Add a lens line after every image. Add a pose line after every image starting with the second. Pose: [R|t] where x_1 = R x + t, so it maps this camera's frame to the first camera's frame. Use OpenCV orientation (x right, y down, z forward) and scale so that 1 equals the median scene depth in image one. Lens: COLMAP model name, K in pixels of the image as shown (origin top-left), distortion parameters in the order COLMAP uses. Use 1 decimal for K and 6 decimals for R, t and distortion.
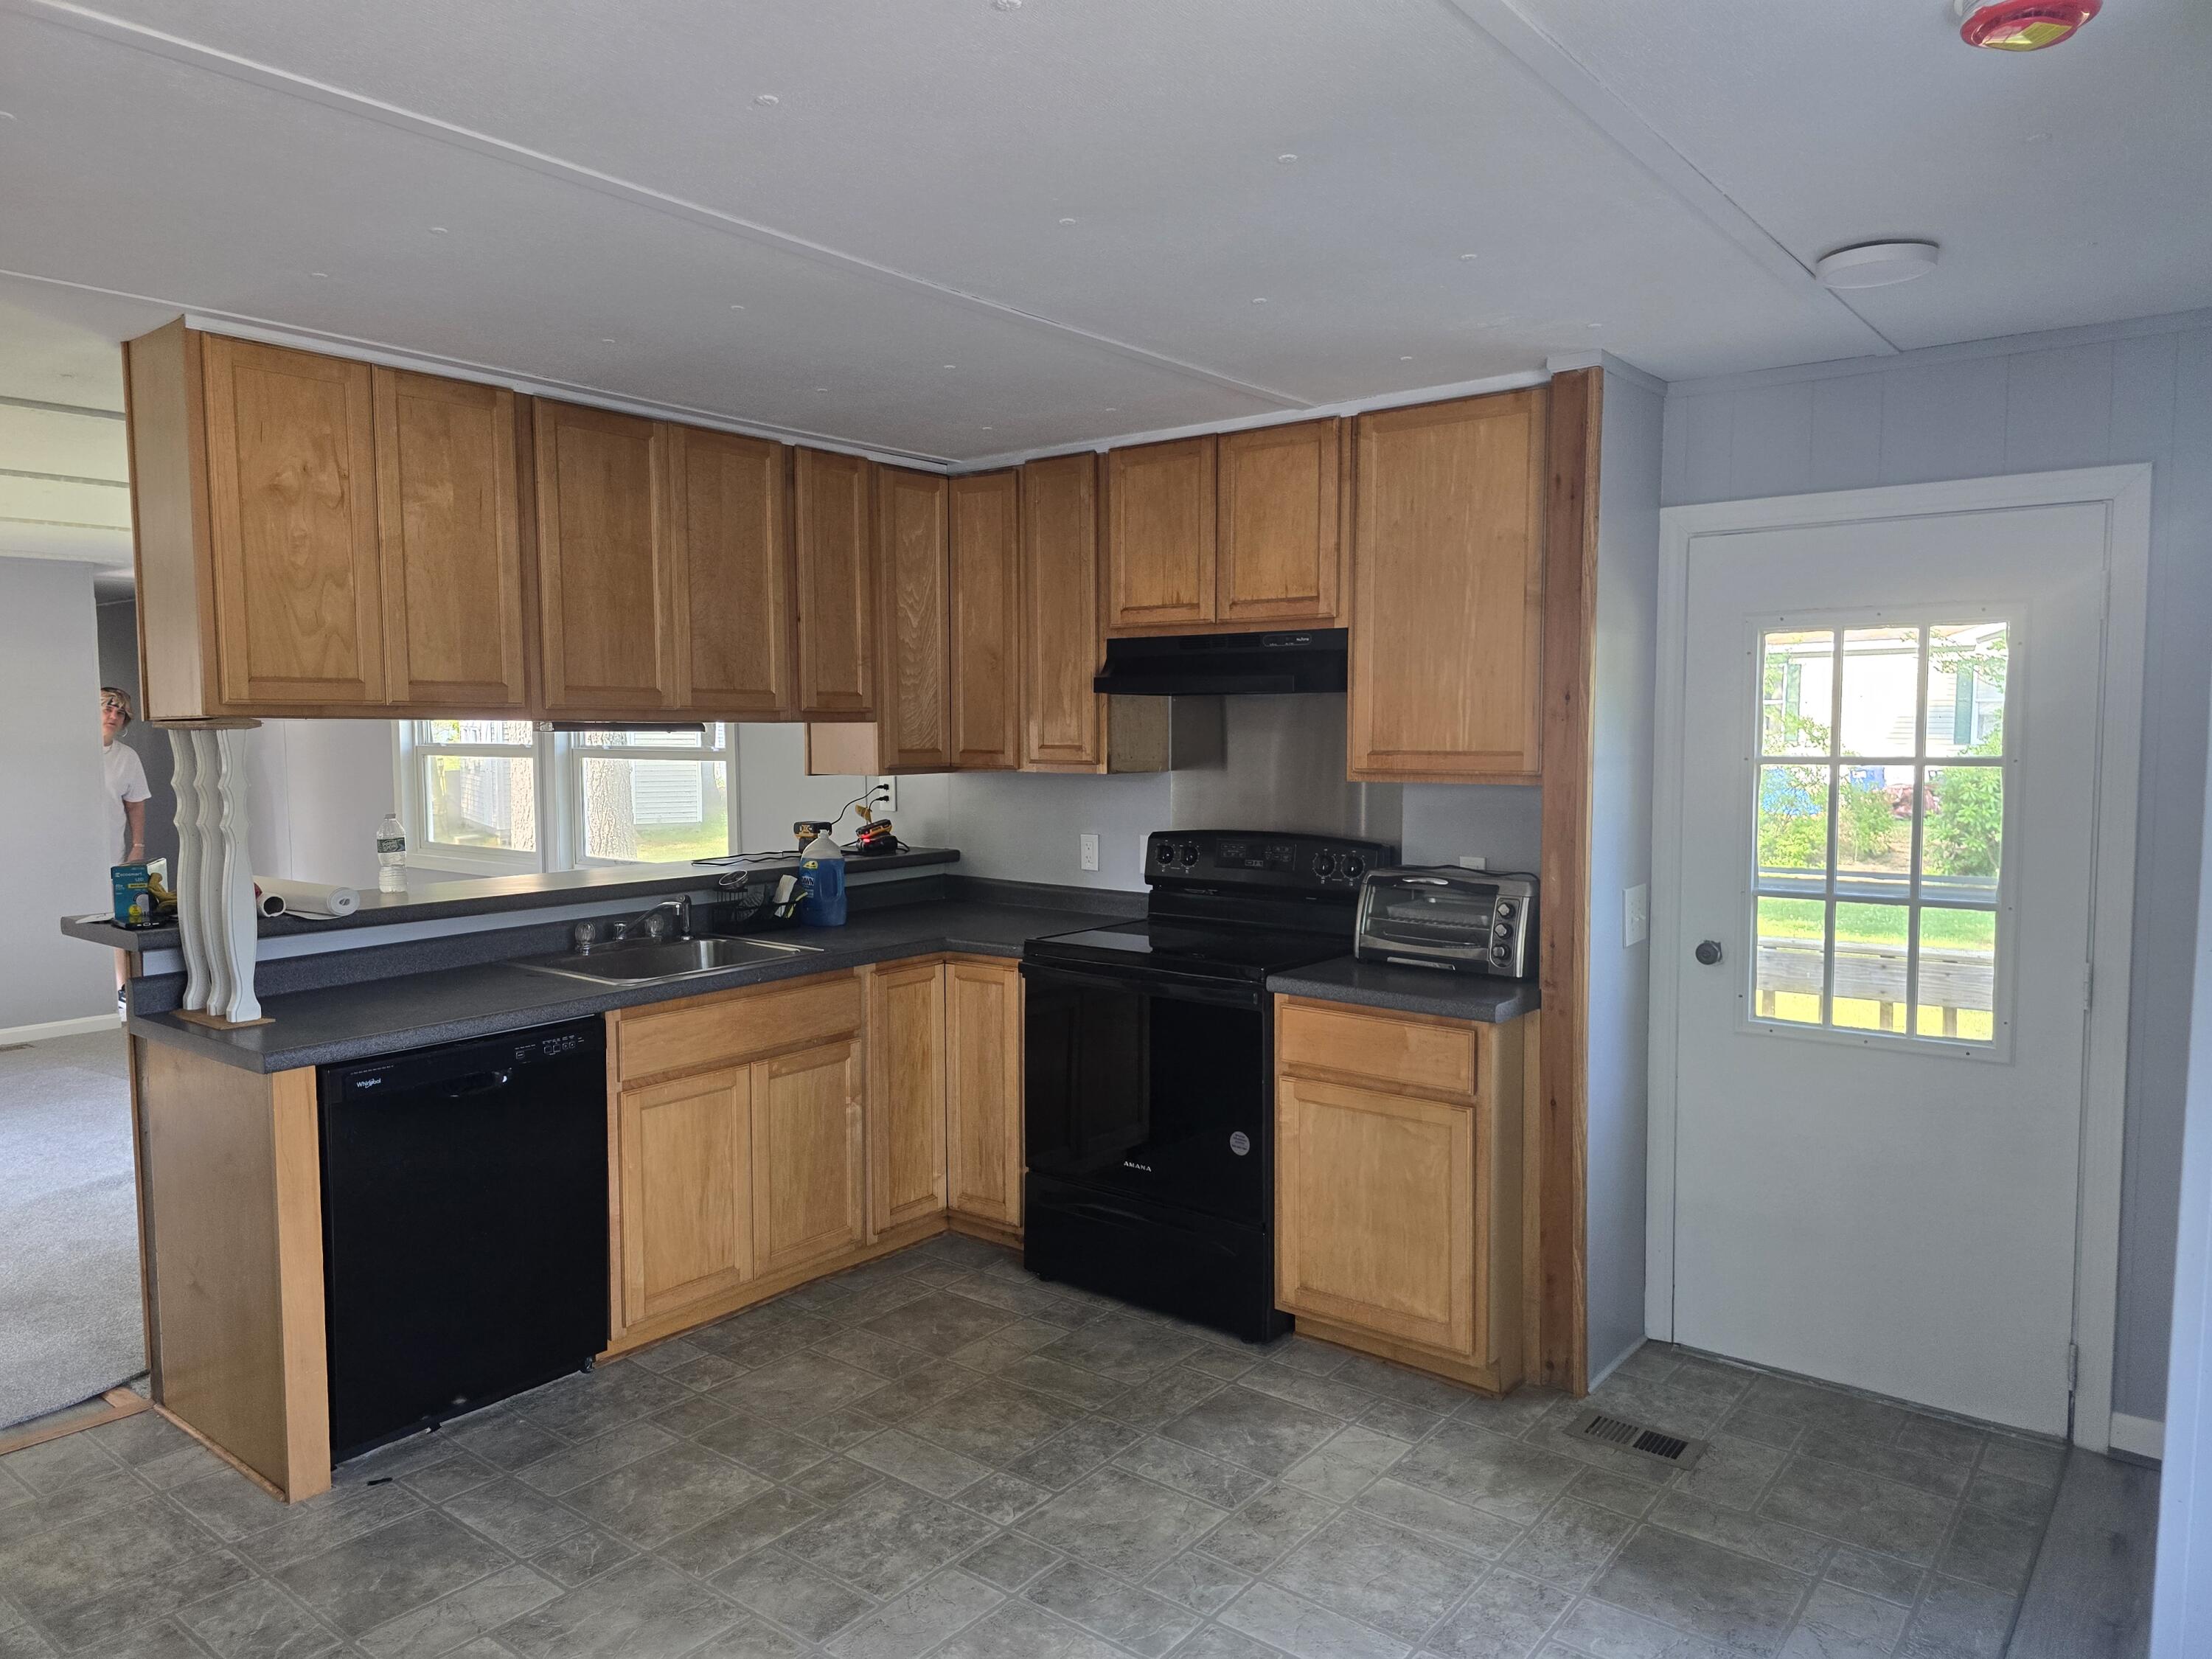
lens RADIAL K [[1488.5, 0, 1101.2], [0, 1488.5, 837.2], [0, 0, 1]] dist [0.028053, -0.010516]
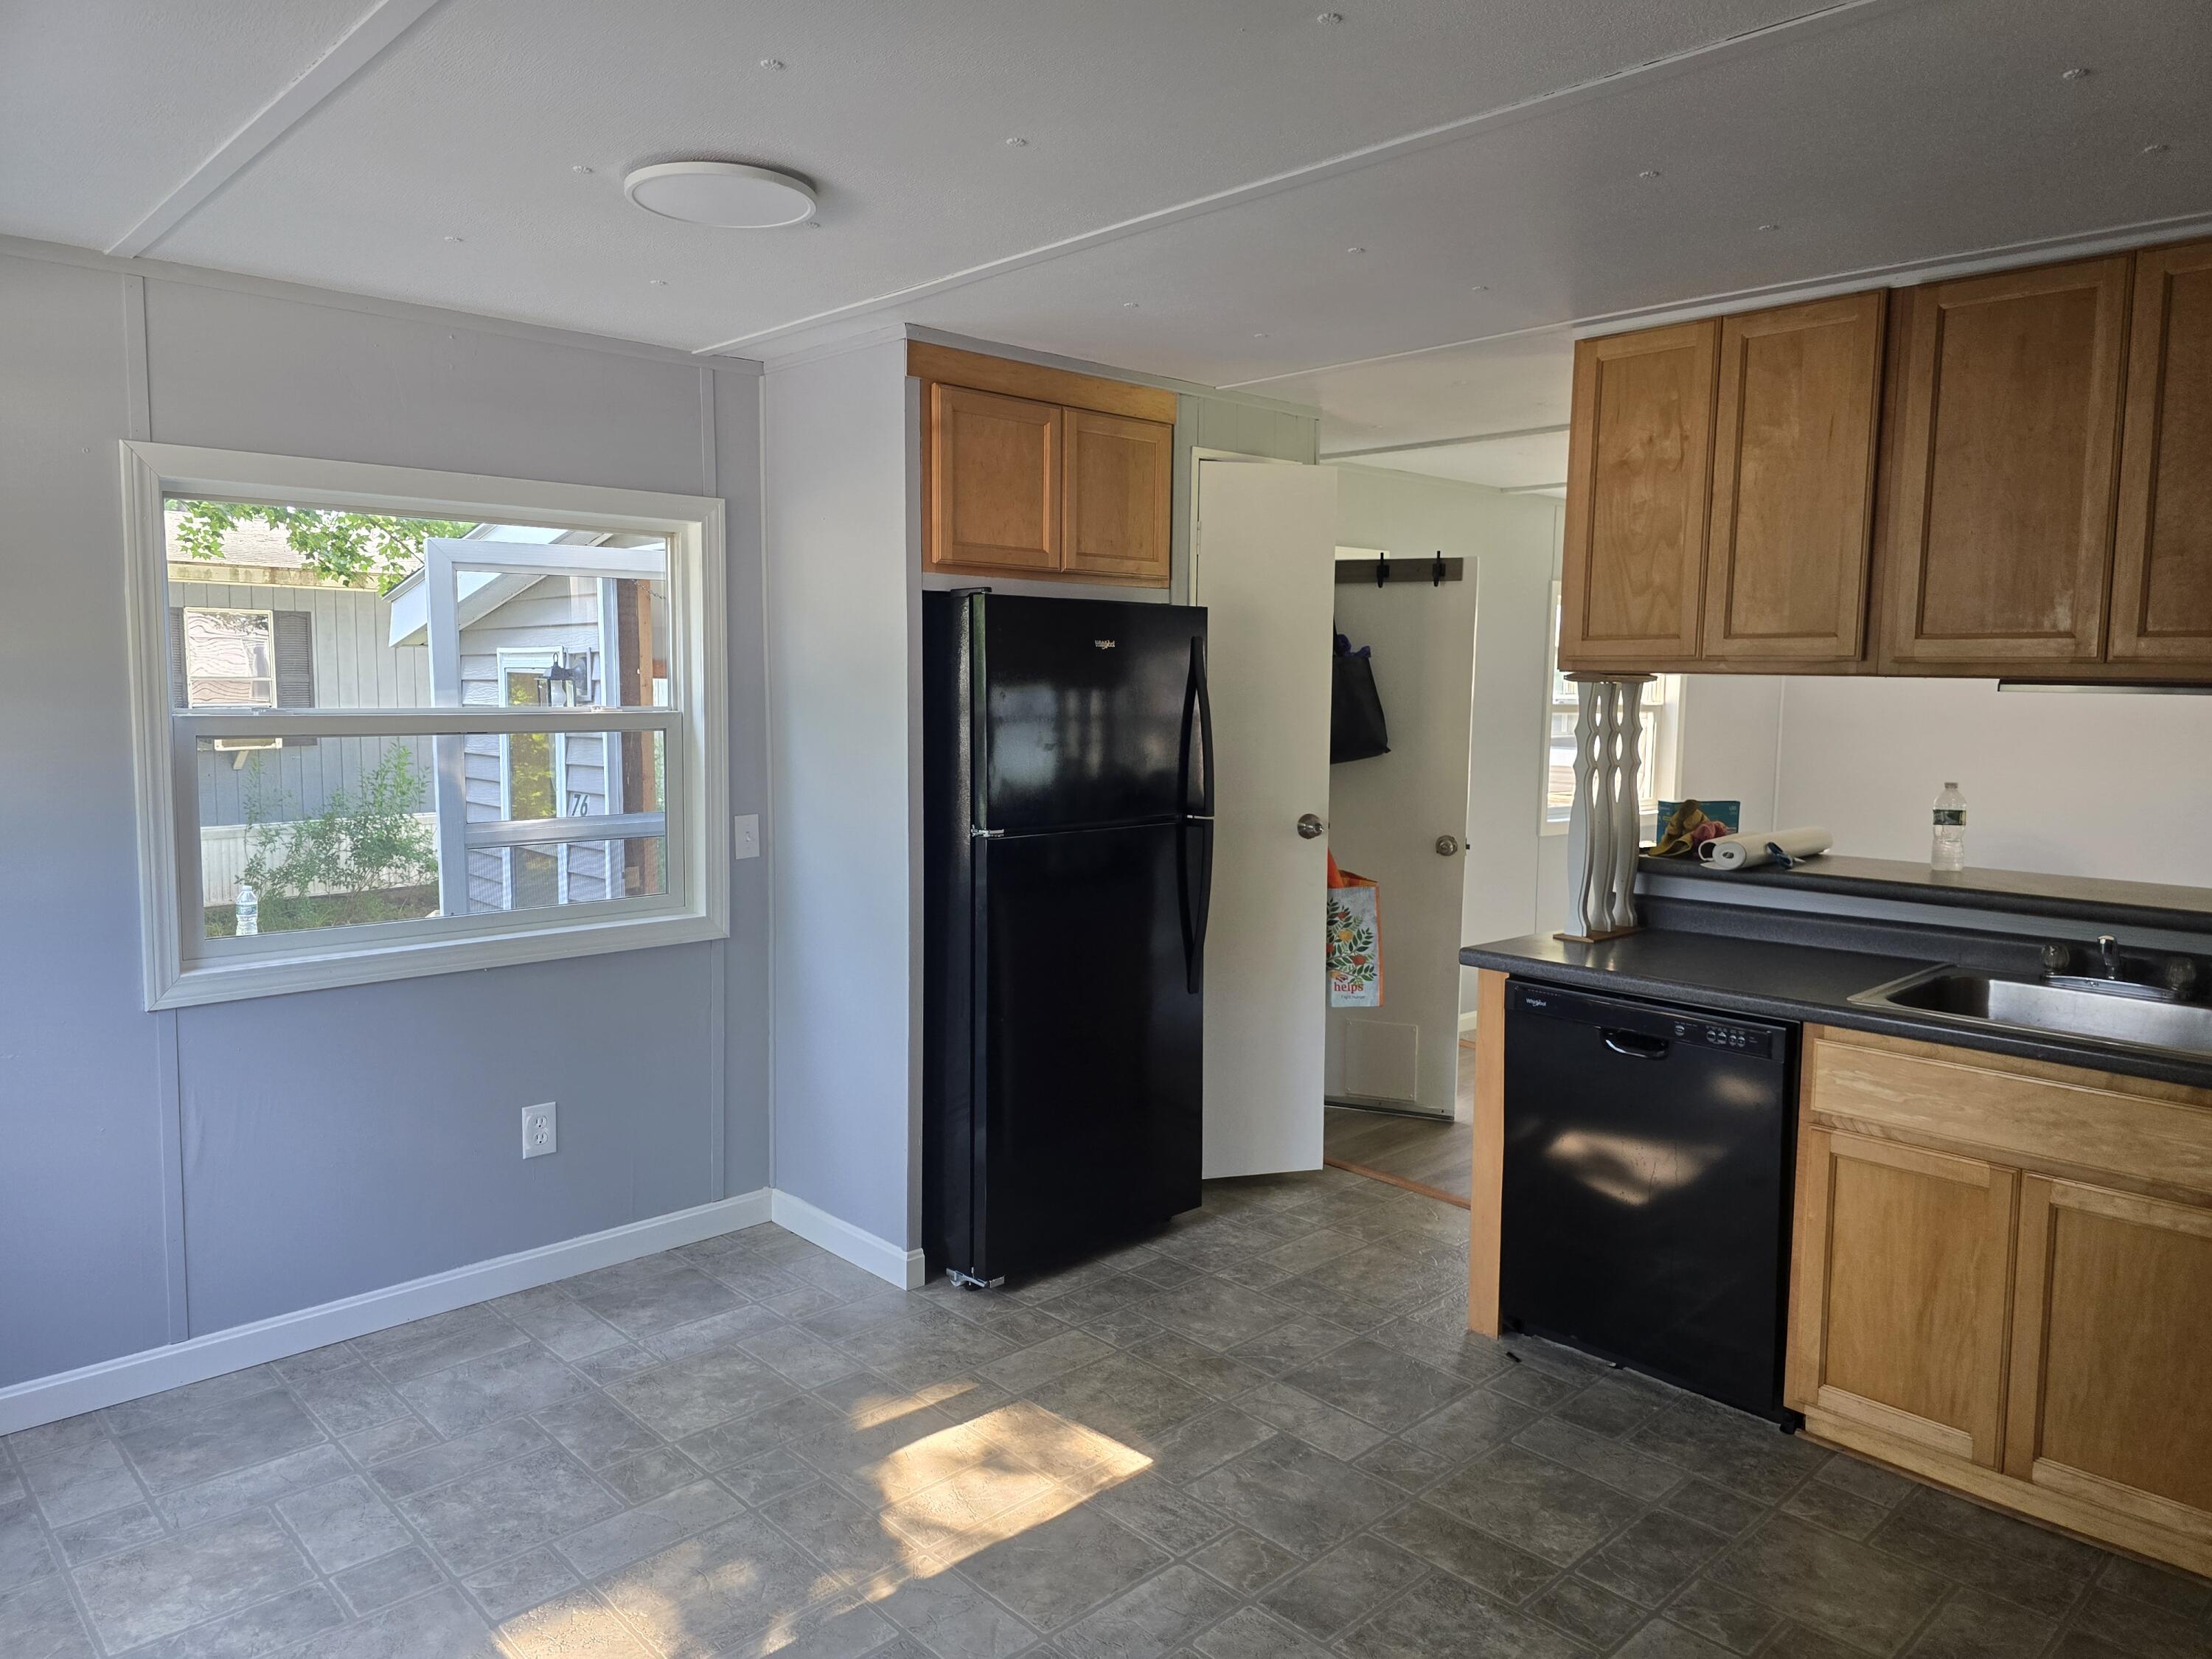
lens RADIAL K [[1488.5, 0, 1100.2], [0, 1488.5, 814.6], [0, 0, 1]] dist [0.028053, -0.010516]
pose [[-0.134006, 0.092336, -0.986669, 0.593861], [-0.089851, 0.990416, 0.104890, -0.056219], [0.986899, 0.102710, -0.124425, 0.763214]]
